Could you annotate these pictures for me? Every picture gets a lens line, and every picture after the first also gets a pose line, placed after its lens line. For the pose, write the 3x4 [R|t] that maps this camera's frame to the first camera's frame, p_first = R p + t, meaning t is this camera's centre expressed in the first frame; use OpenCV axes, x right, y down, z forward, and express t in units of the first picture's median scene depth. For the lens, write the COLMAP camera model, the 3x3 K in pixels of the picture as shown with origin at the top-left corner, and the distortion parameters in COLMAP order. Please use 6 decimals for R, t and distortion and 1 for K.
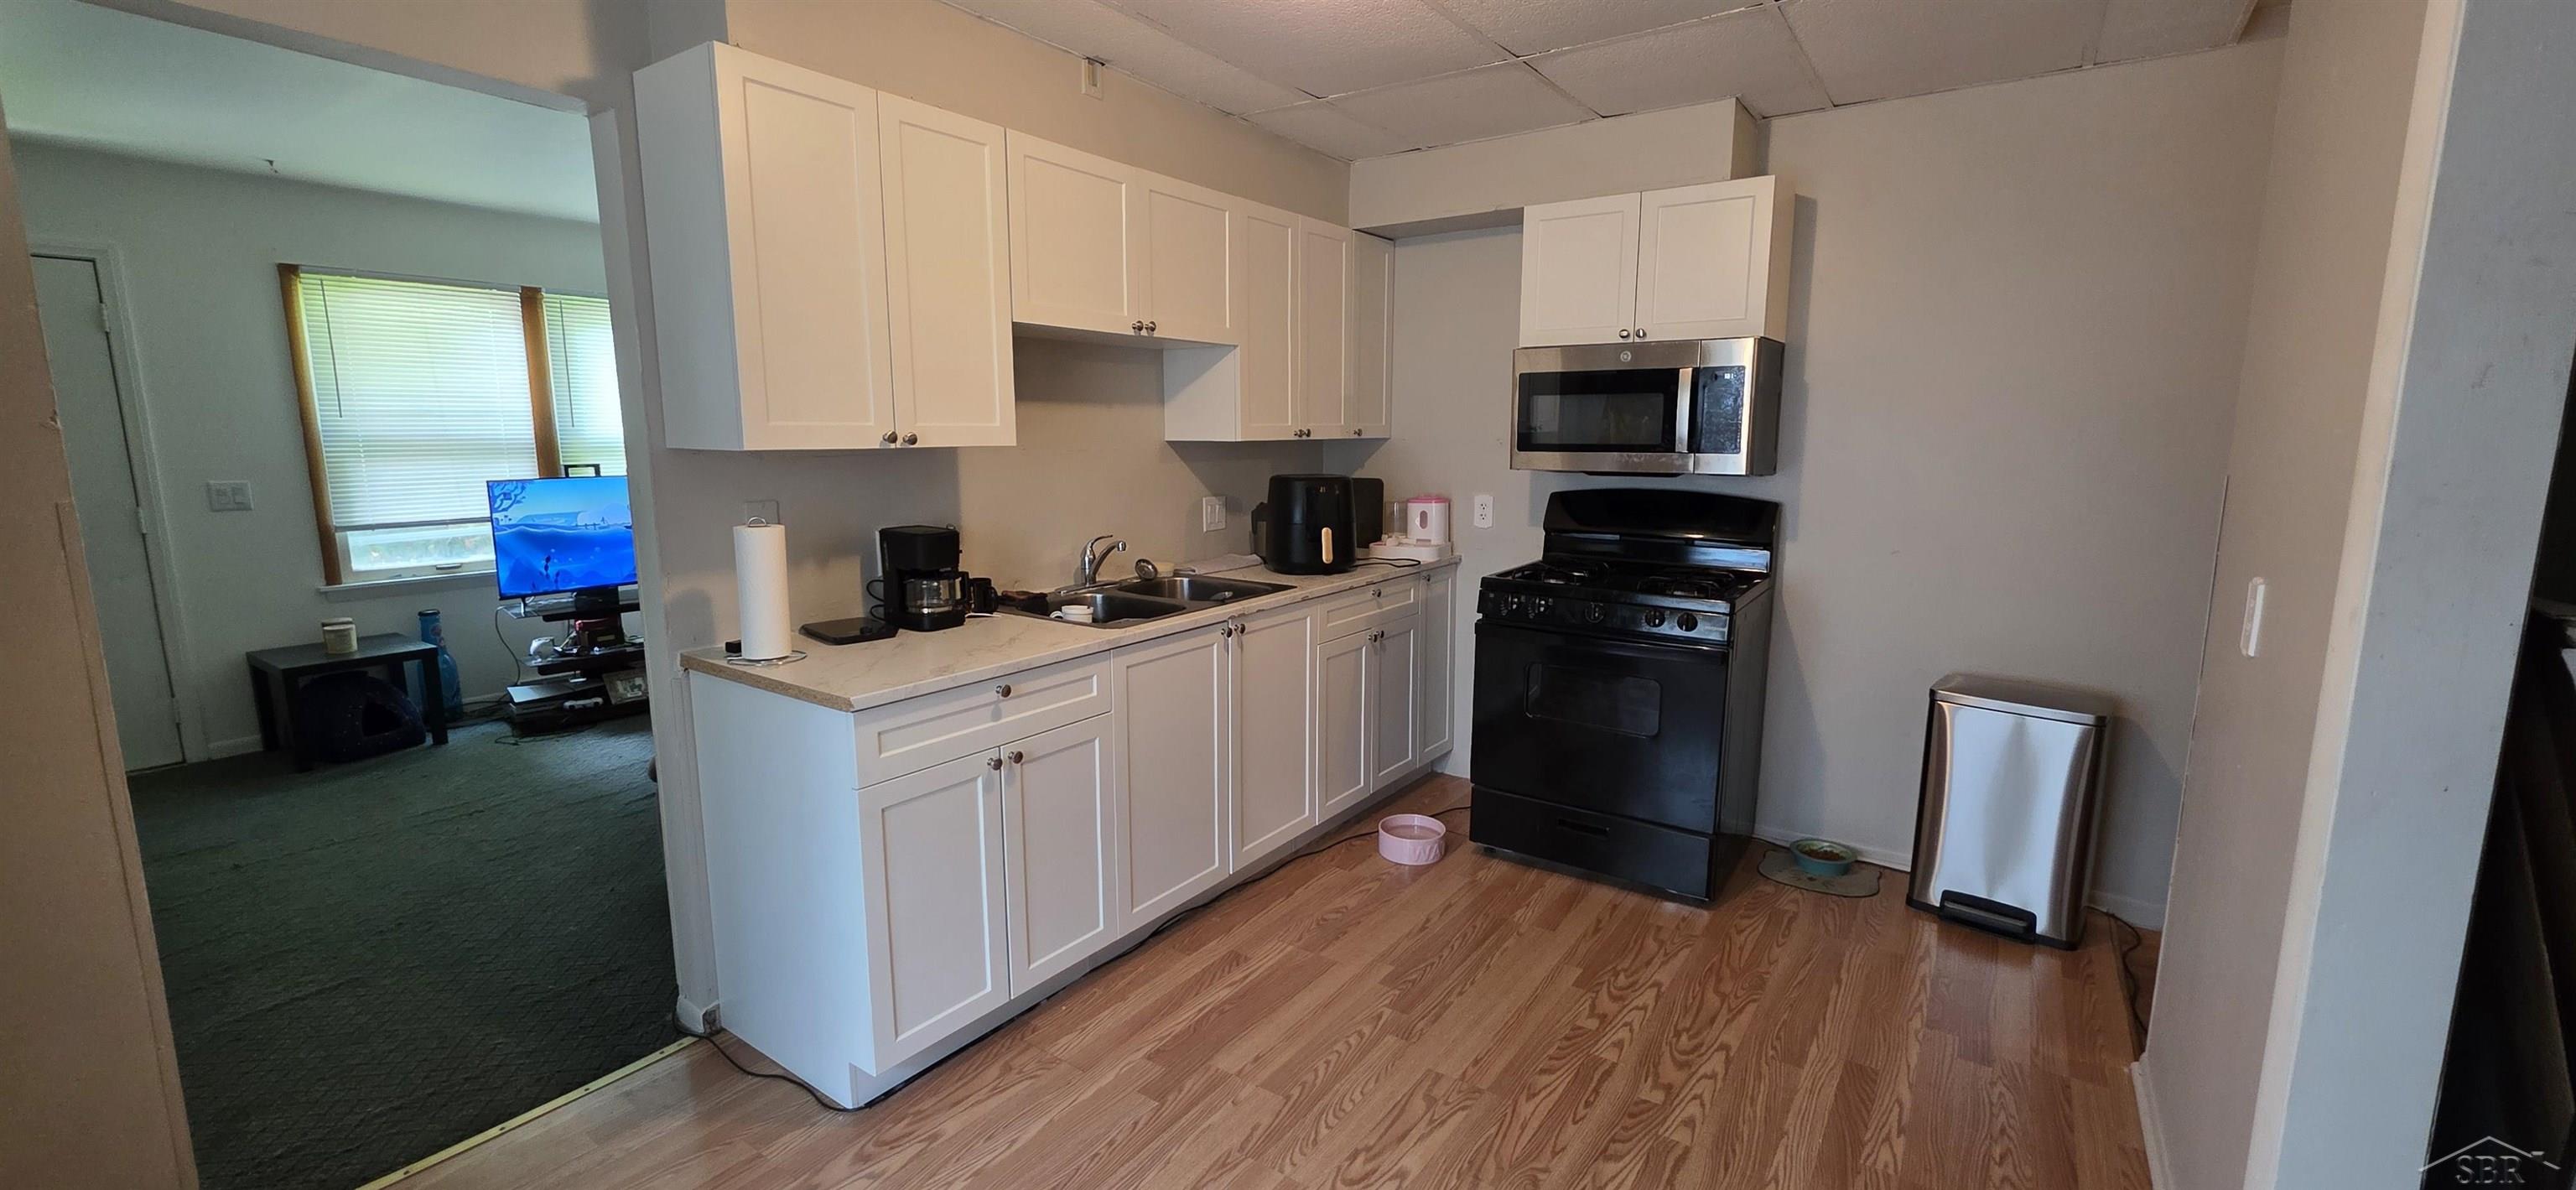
lens RADIAL K [[1027.3, 0, 1296.8], [0, 1027.3, 590.8], [0, 0, 1]] dist [0.001351, 0.000347]
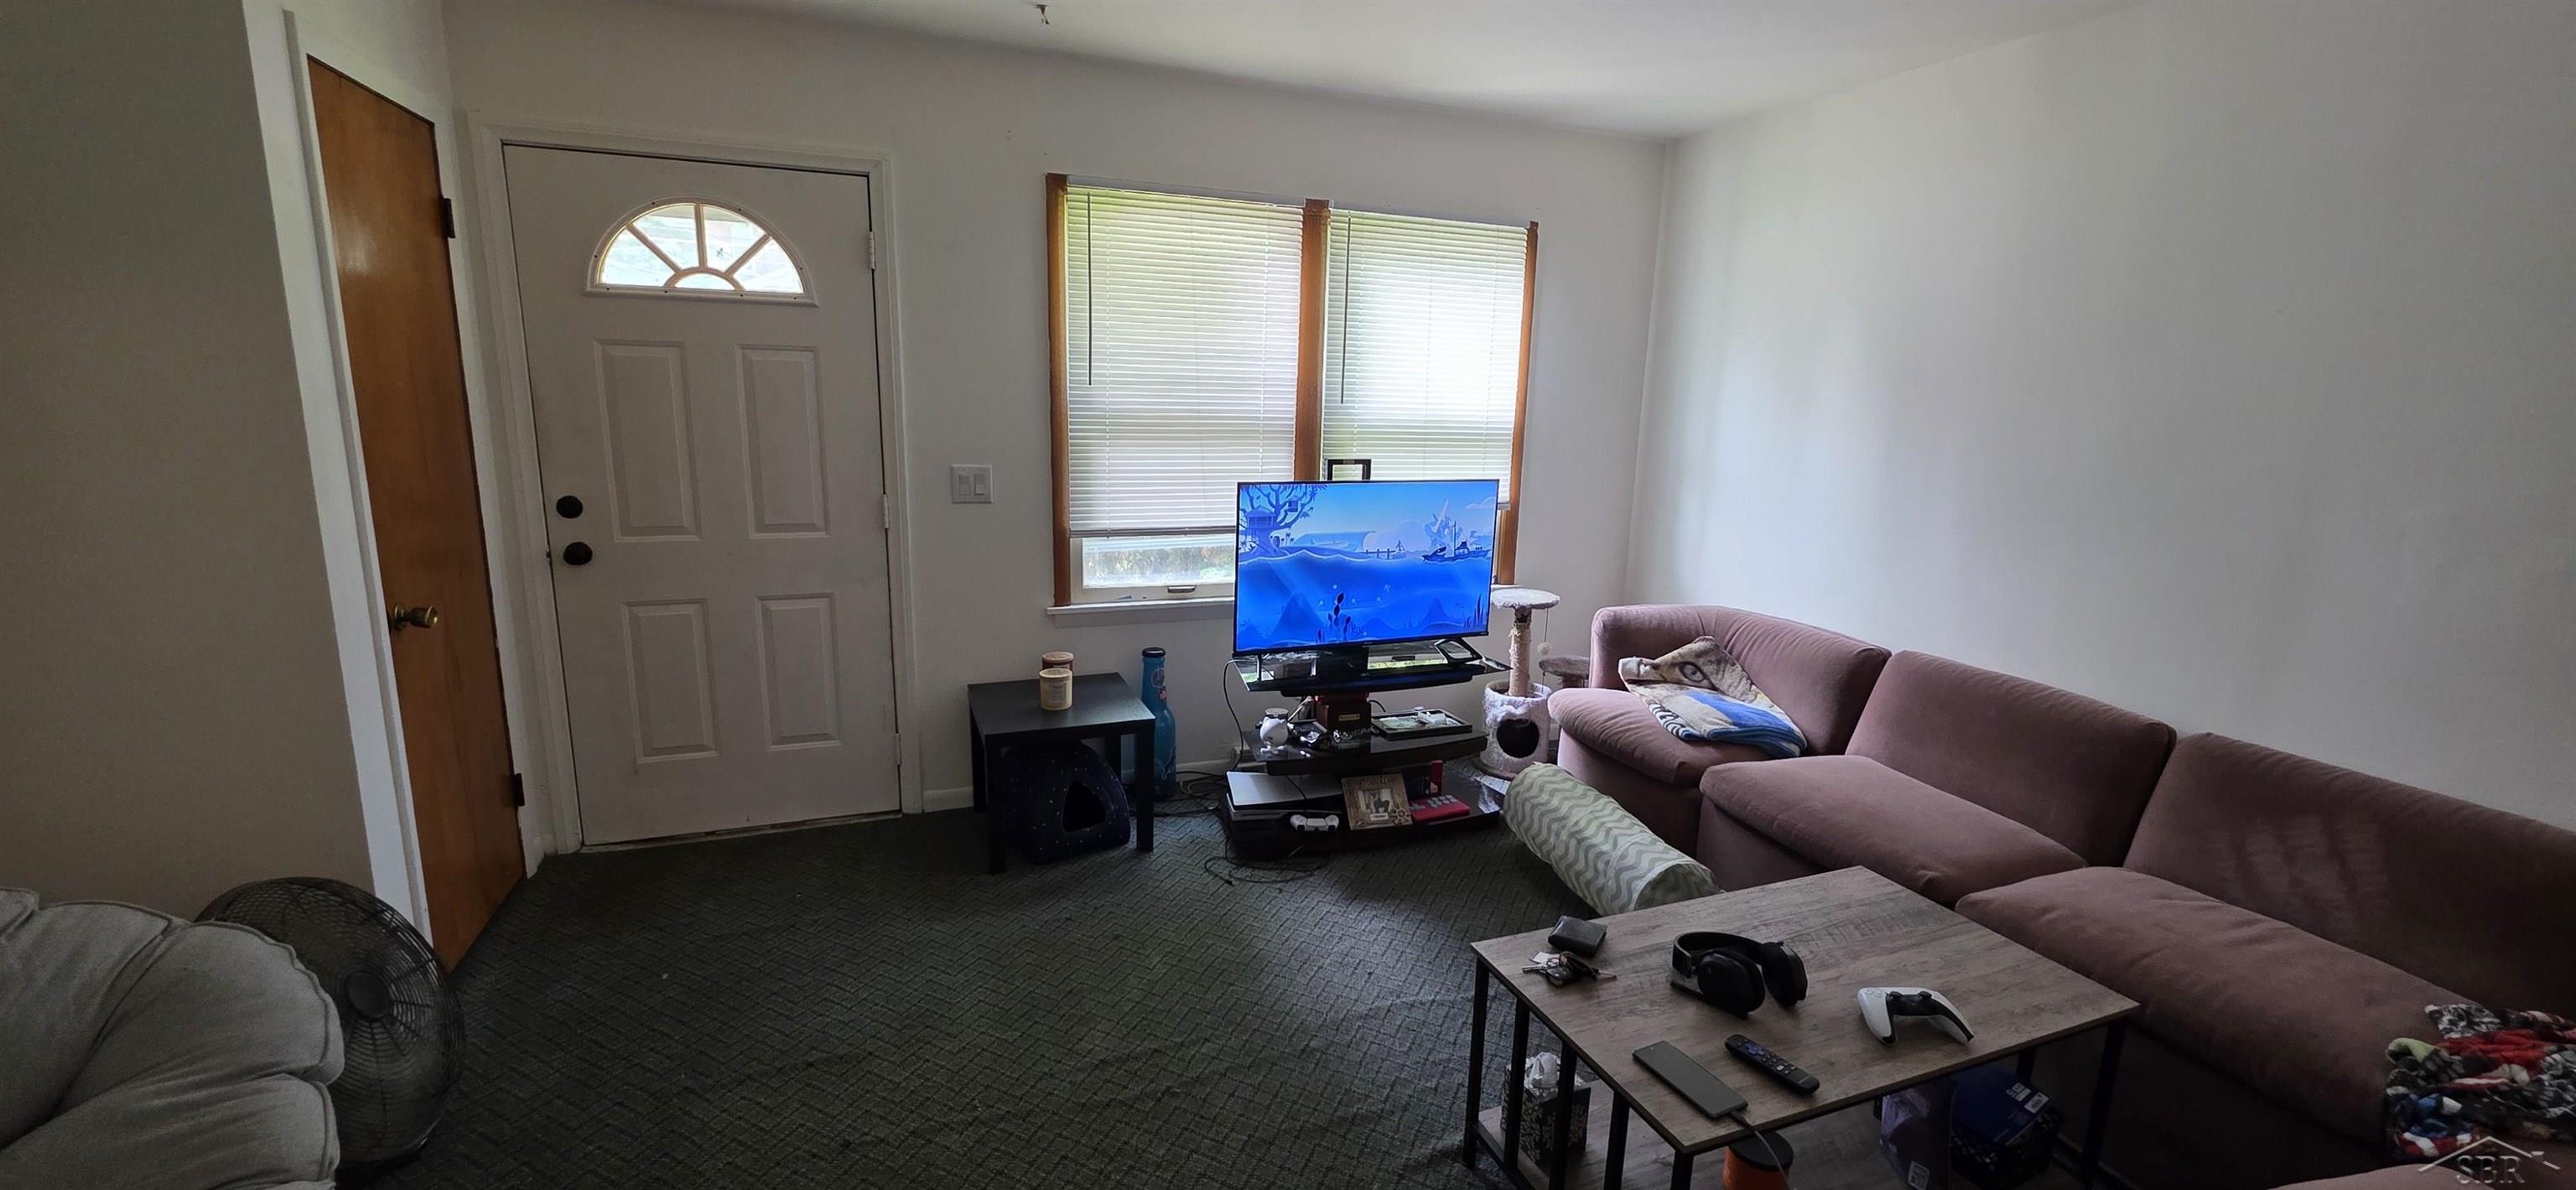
lens RADIAL K [[1027.3, 0, 1297.5], [0, 1027.3, 589.8], [0, 0, 1]] dist [0.001351, 0.000347]
pose [[0.830407, 0.126411, -0.542627, -0.371393], [-0.114459, 0.991854, 0.055902, -0.077055], [0.545274, 0.015687, 0.838111, 0.446285]]
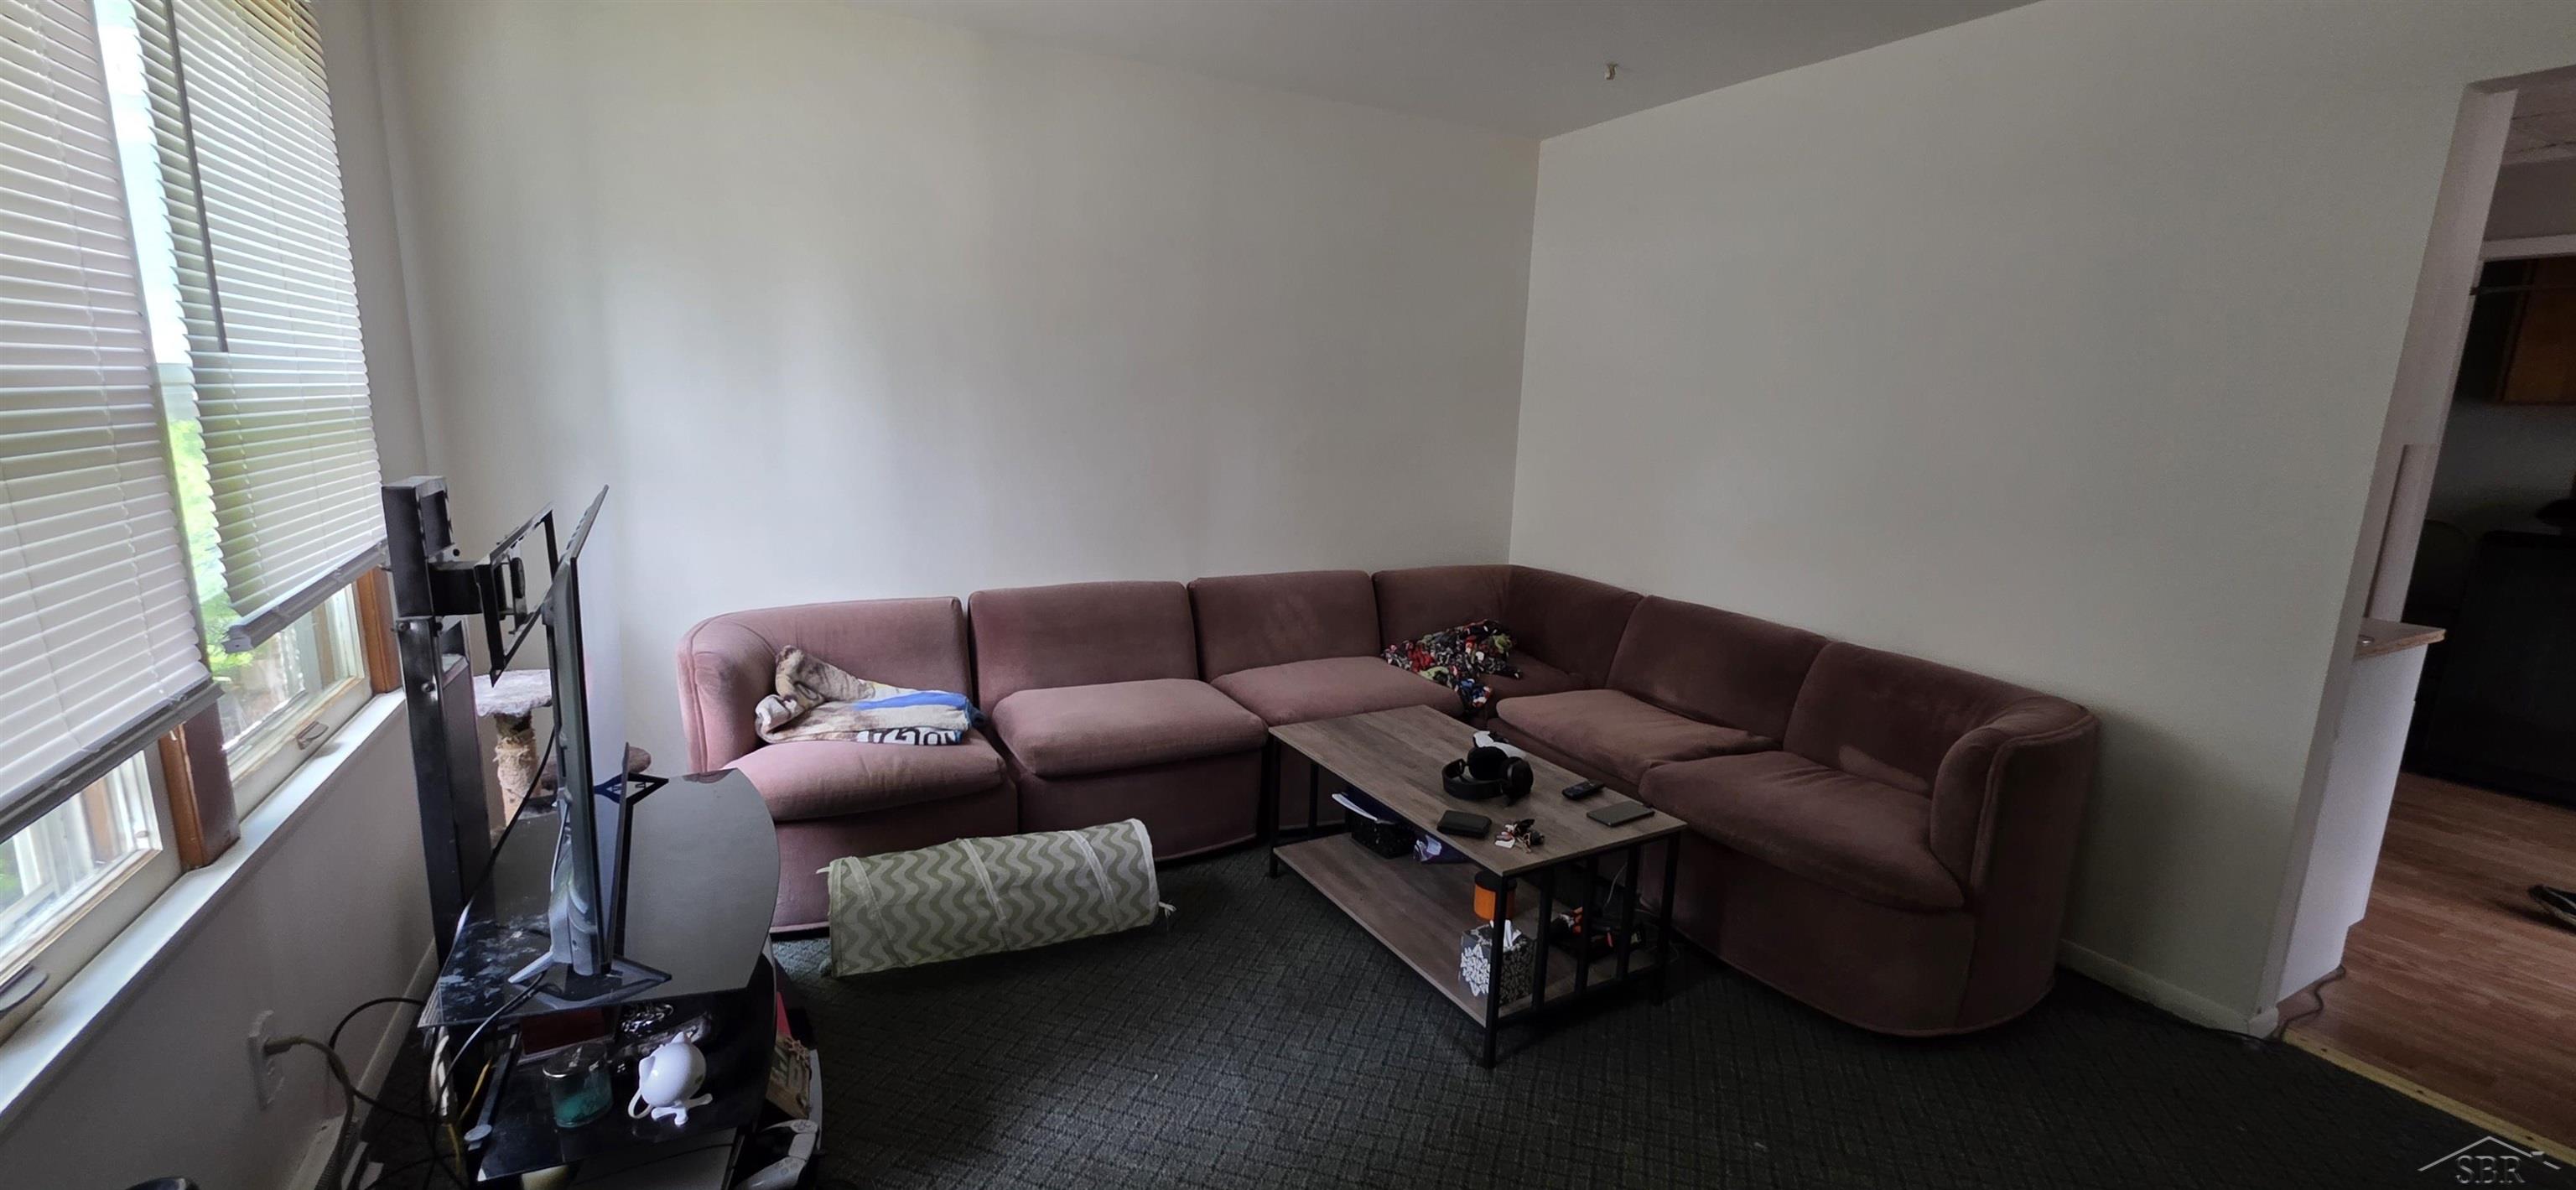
lens RADIAL K [[1027.3, 0, 1288.3], [0, 1027.3, 592.0], [0, 0, 1]] dist [0.001351, 0.000347]
pose [[0.446706, -0.159507, 0.880347, -0.918651], [0.115064, 0.986050, 0.120273, -0.106220], [-0.887251, 0.047570, 0.458828, 0.692493]]
